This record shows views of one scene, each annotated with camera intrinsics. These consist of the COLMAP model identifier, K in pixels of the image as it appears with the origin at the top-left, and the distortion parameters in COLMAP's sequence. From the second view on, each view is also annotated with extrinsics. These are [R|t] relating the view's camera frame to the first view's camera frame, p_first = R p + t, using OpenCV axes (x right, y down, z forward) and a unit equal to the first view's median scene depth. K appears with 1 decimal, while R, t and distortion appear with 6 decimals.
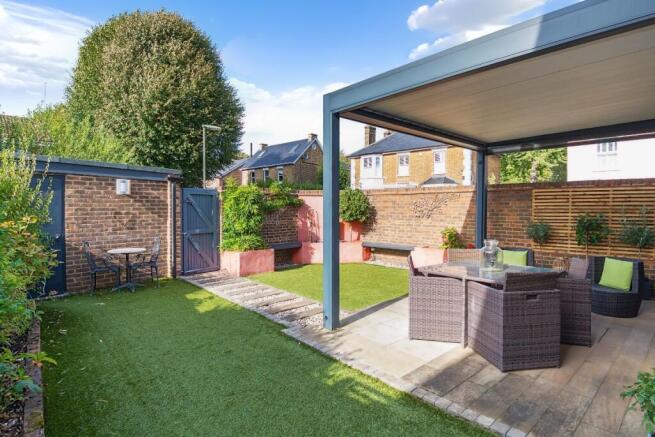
lens RADIAL K [[353.7, 0, 327.5], [0, 353.7, 218.5], [0, 0, 1]] dist [-0.022968, -0.000093]
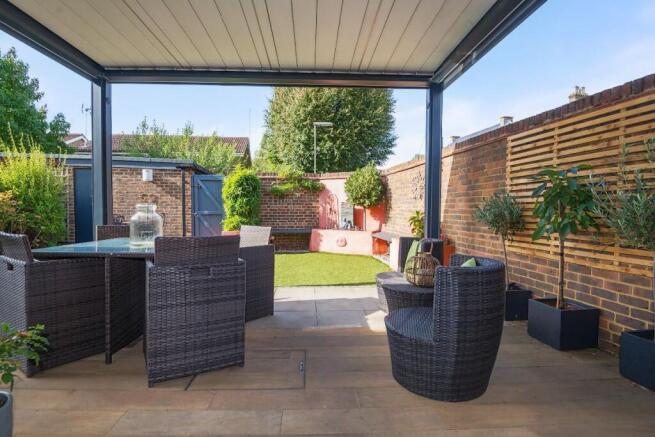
lens RADIAL K [[345.0, 0, 317.8], [0, 345.0, 219.3], [0, 0, 1]] dist [-0.001278, -0.000749]
pose [[0.762127, 0.022835, -0.647024, 0.664287], [-0.023921, 0.999689, 0.007105, 0.045041], [0.646985, 0.010062, 0.762436, 0.379332]]
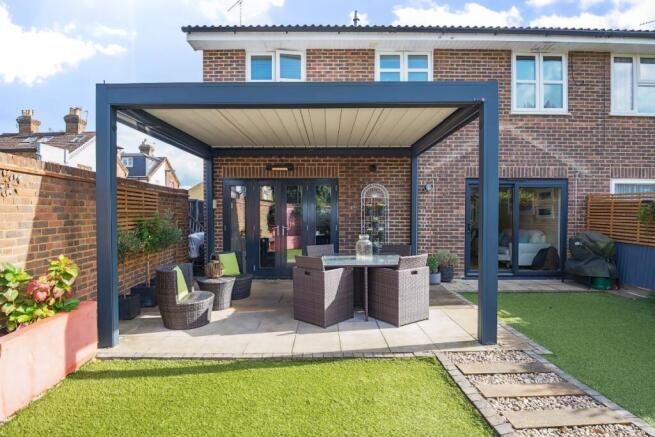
lens RADIAL K [[360.4, 0, 327.5], [0, 360.4, 218.5], [0, 0, 1]] dist [-0.014762, -0.000294]
pose [[-0.744423, -0.012948, 0.667582, -0.170823], [0.024028, 0.998645, 0.046162, -0.033397], [-0.667275, 0.050405, -0.743104, 1.143355]]
